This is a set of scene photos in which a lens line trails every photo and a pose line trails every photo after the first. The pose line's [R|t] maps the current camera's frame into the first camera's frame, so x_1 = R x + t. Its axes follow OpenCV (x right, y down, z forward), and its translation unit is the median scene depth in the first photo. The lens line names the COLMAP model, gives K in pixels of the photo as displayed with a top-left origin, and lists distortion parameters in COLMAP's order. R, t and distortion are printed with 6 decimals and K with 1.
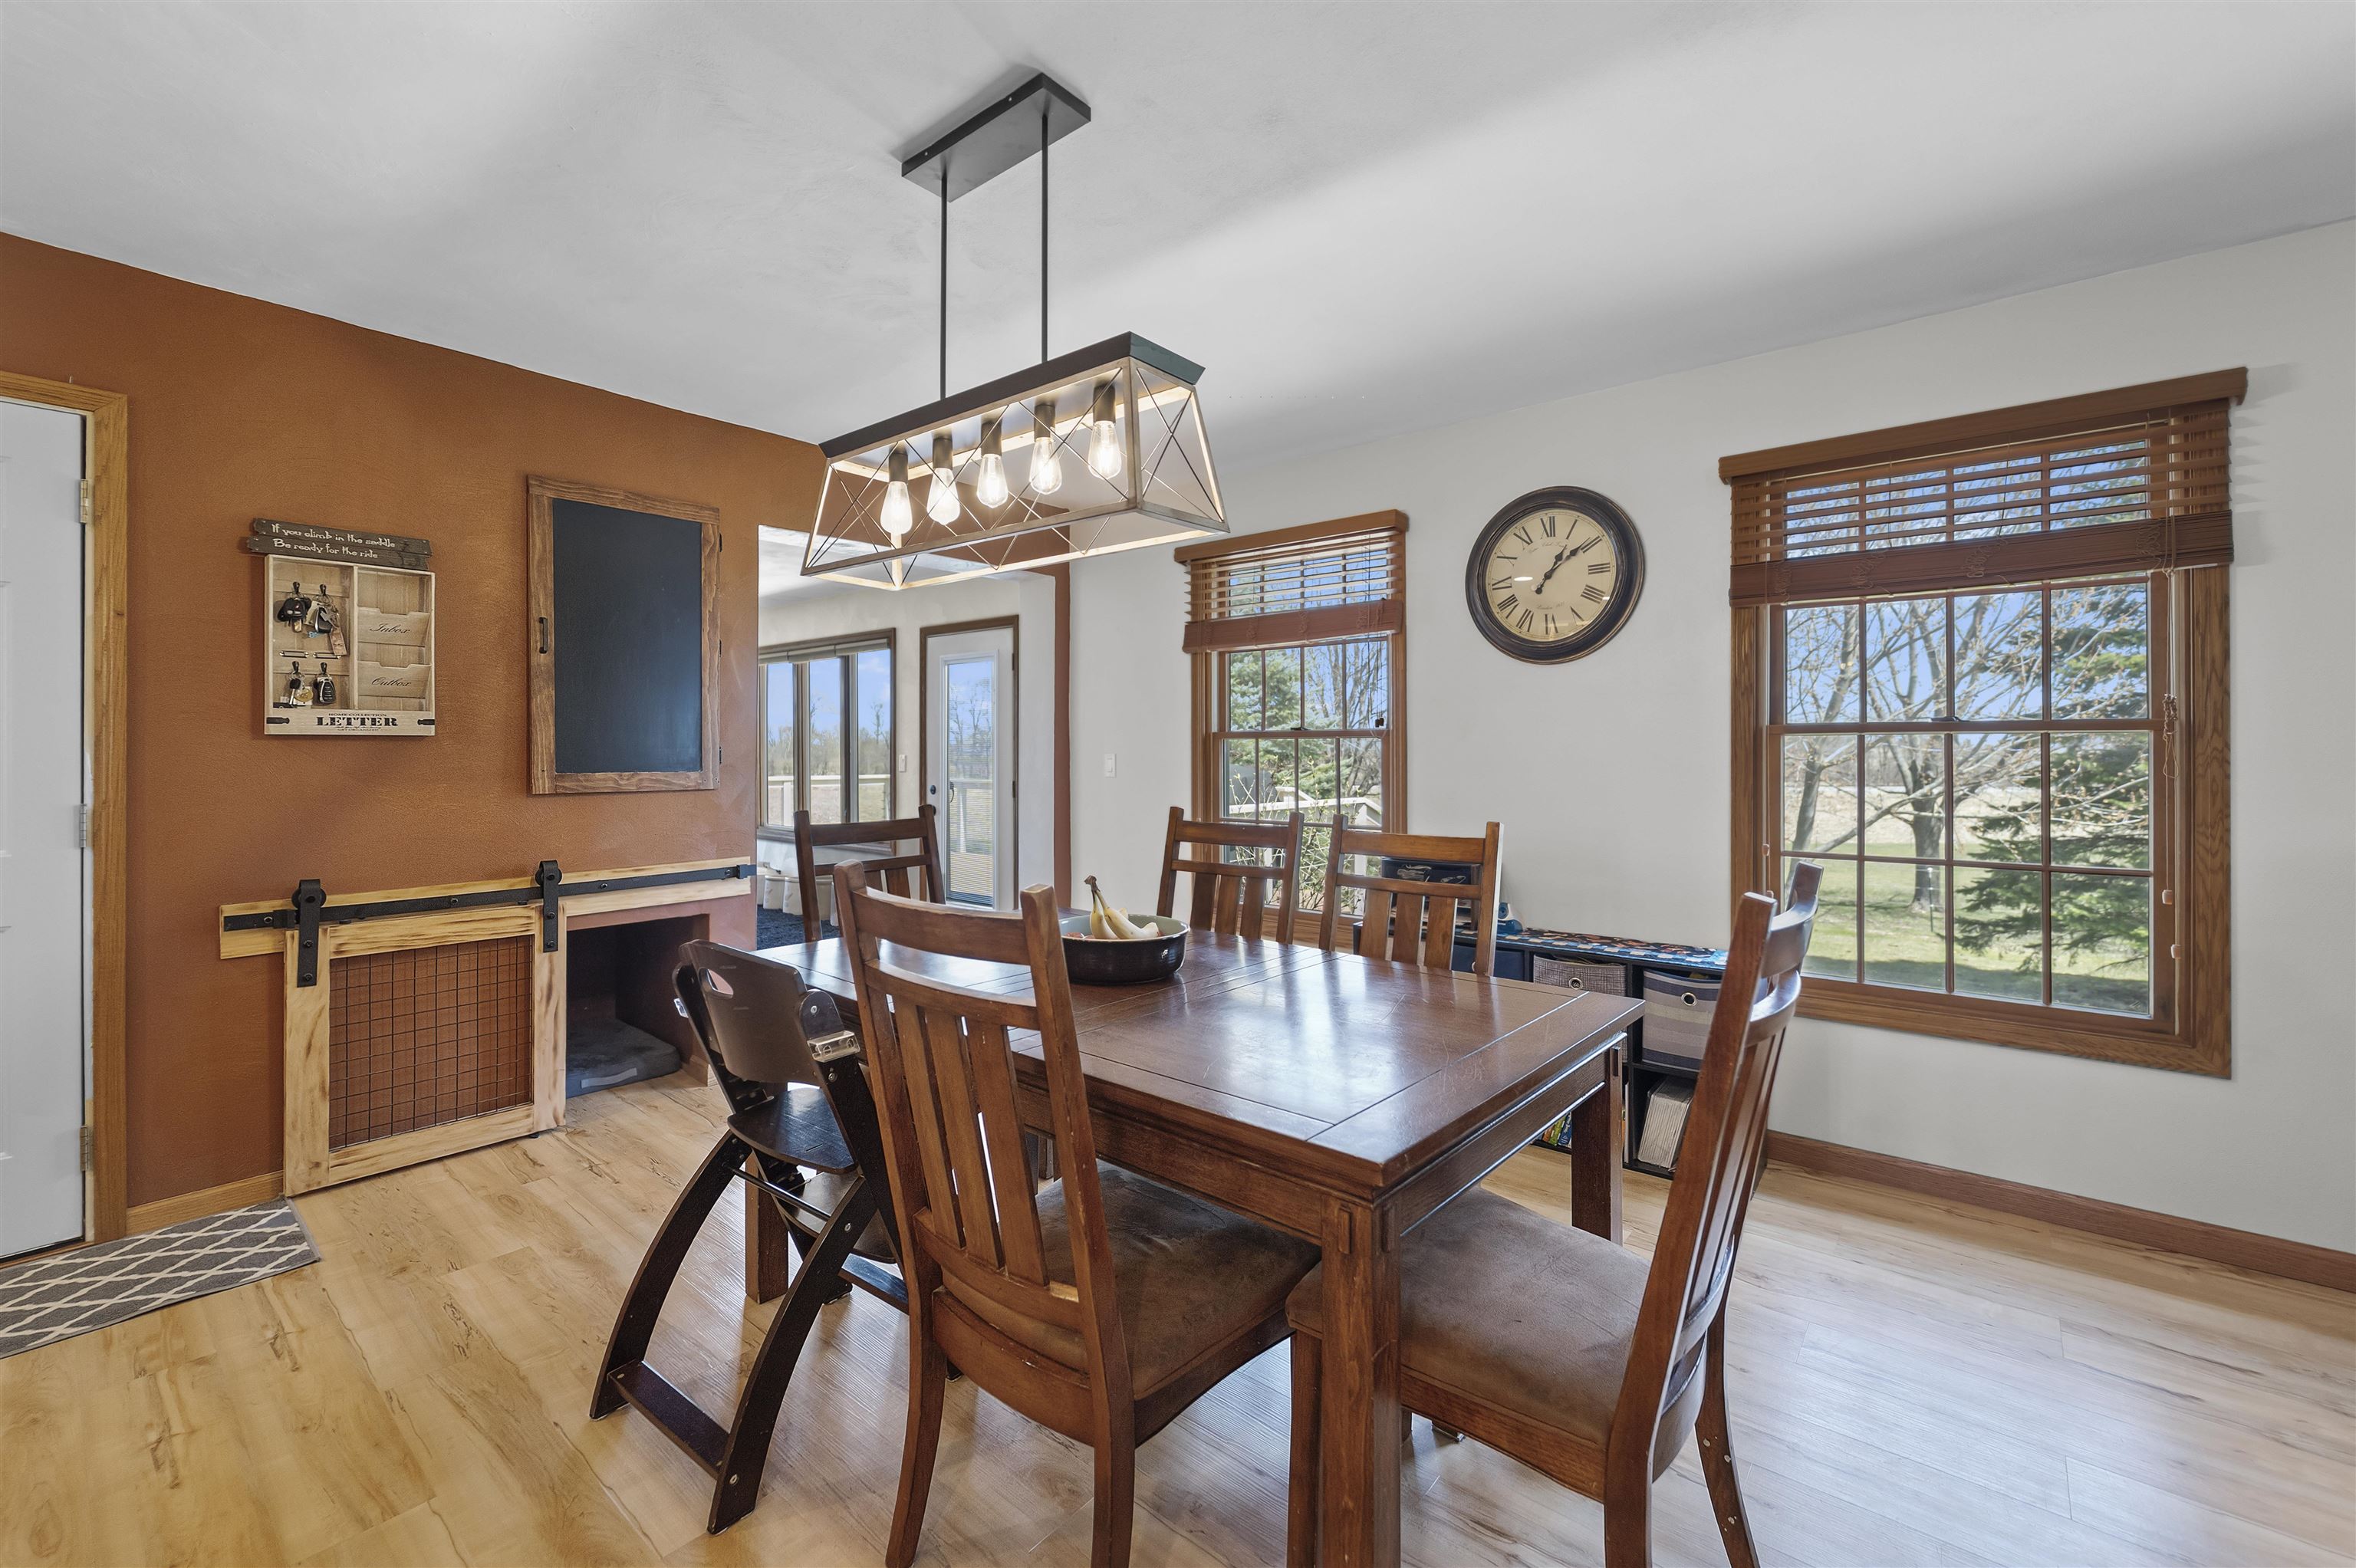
lens RADIAL K [[969.1, 0, 1190.5], [0, 969.1, 735.3], [0, 0, 1]] dist [-0.003823, -0.000728]
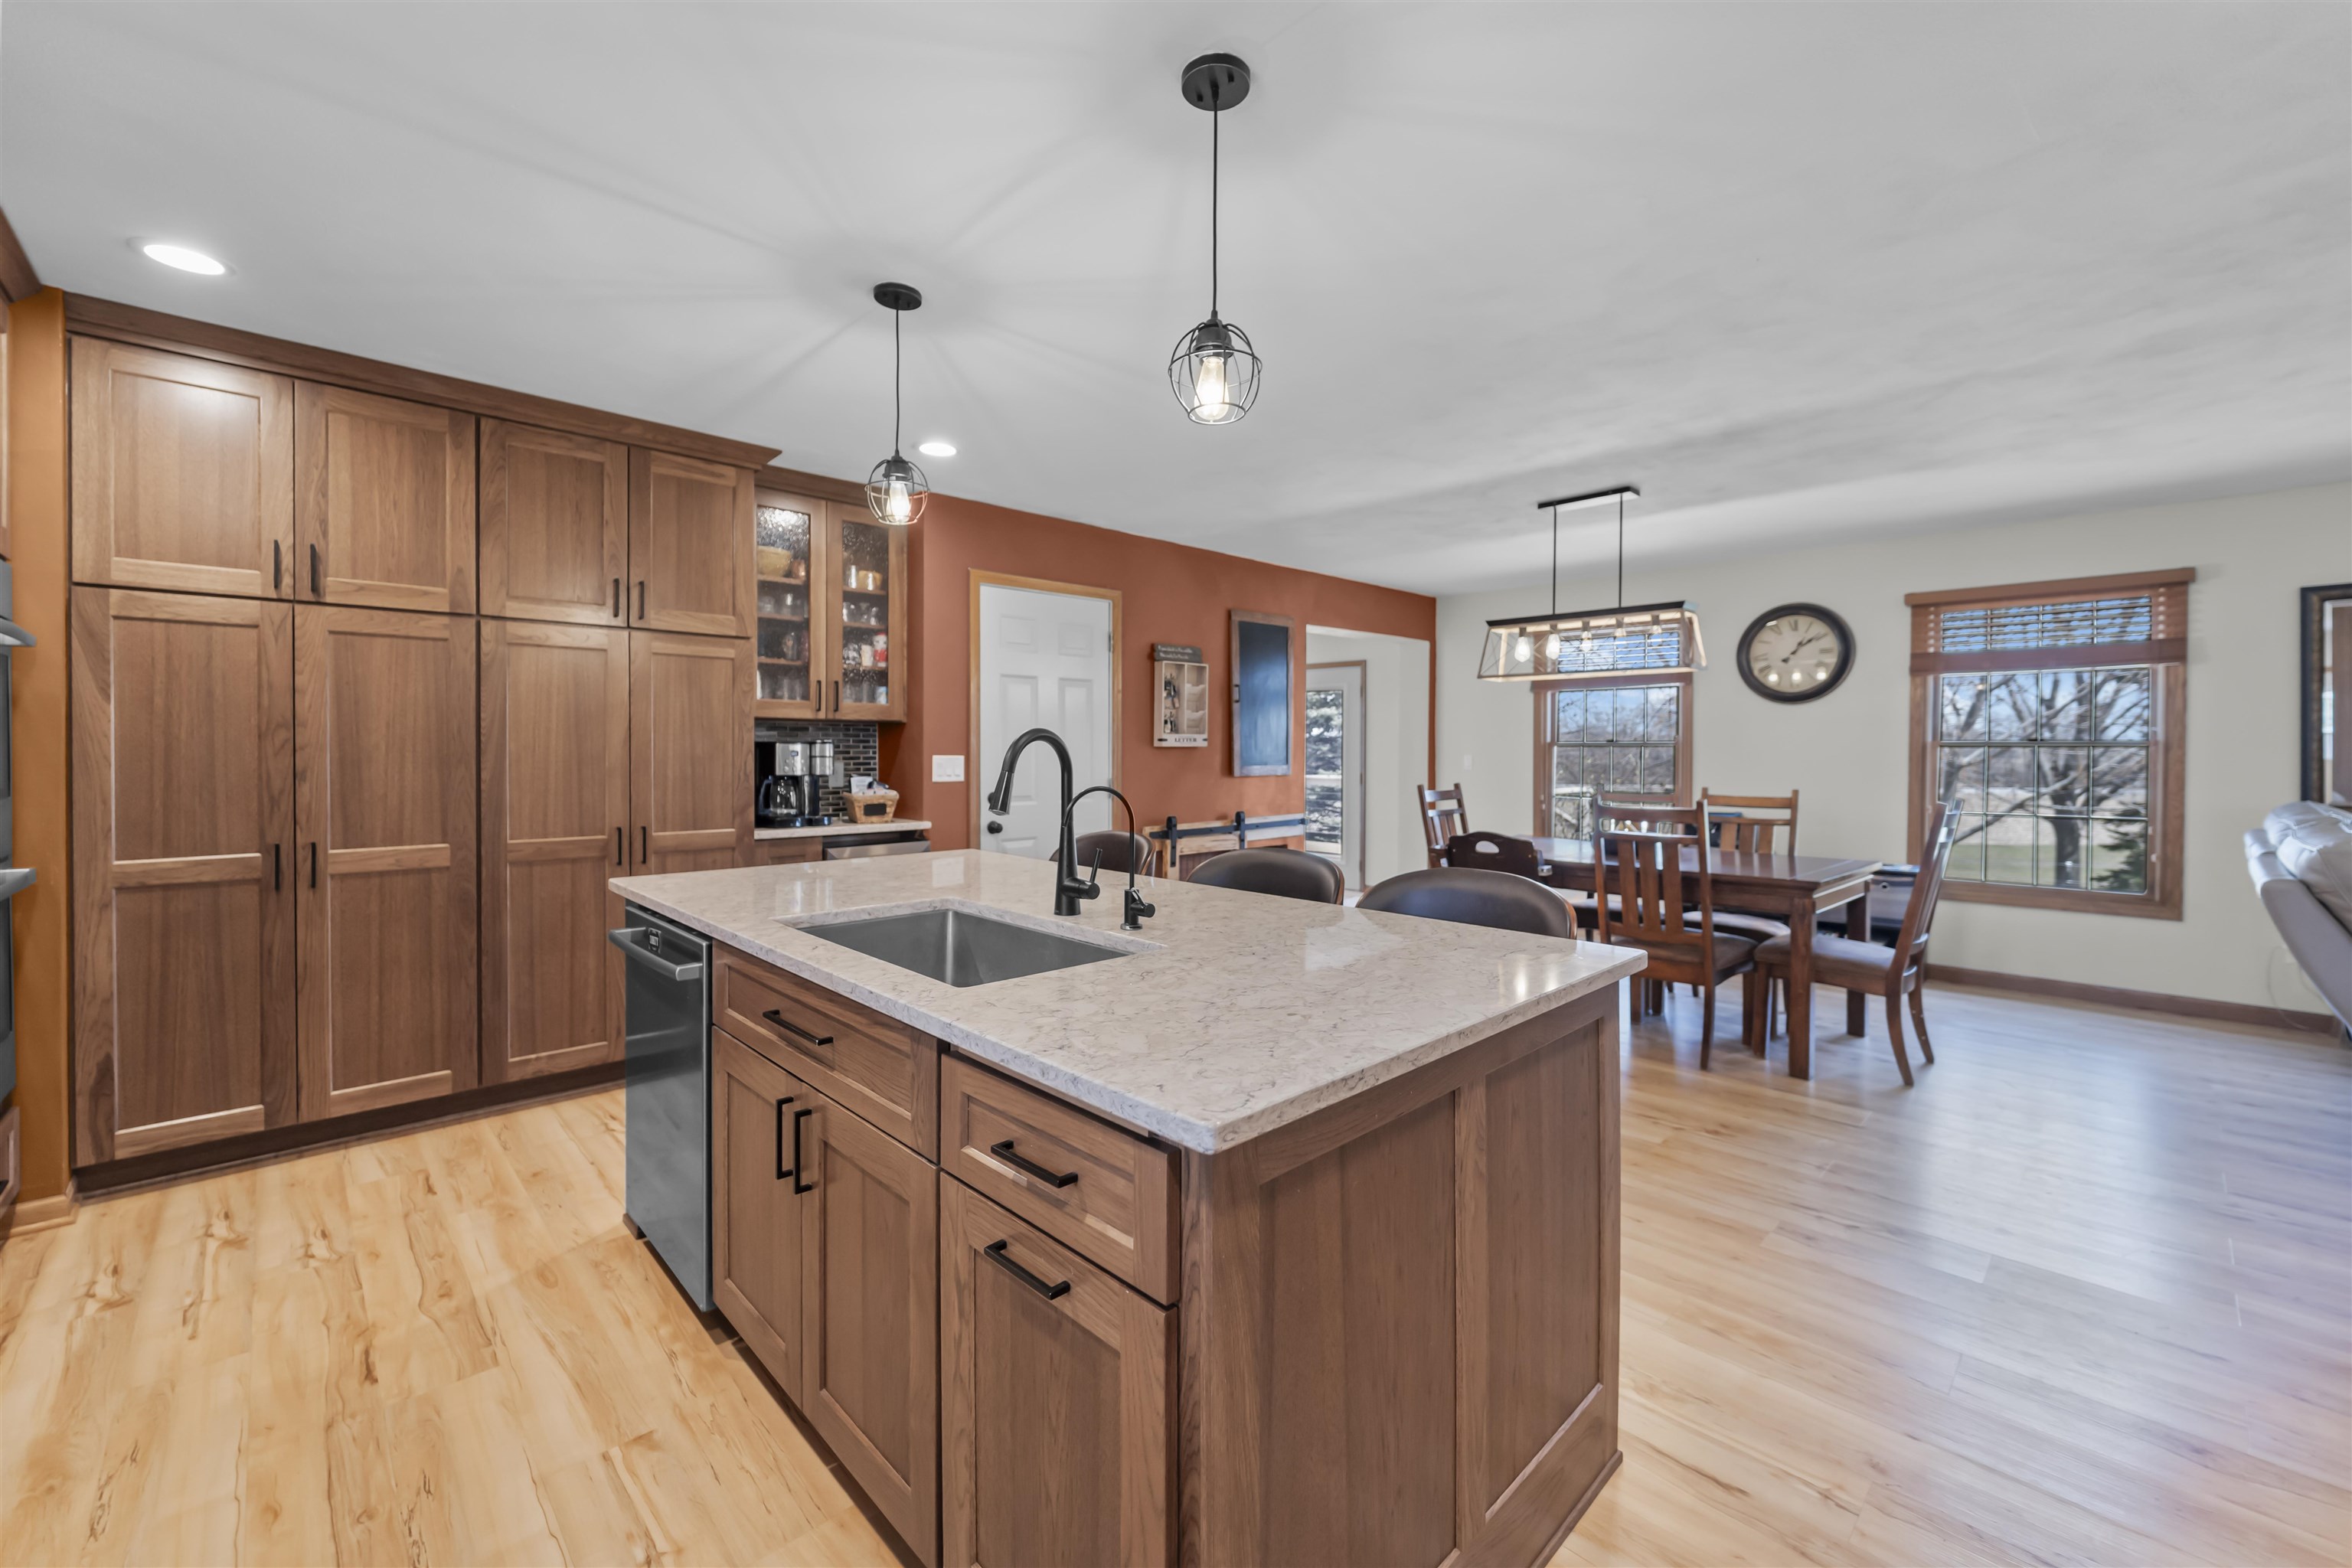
lens RADIAL K [[951.1, 0, 1173.5], [0, 951.1, 751.9], [0, 0, 1]] dist [-0.003155, 0.000158]
pose [[0.993509, 0.002079, -0.113731, -0.617988], [0.000107, 0.999815, 0.019214, -0.026065], [0.113750, -0.019102, 0.993326, -0.939761]]
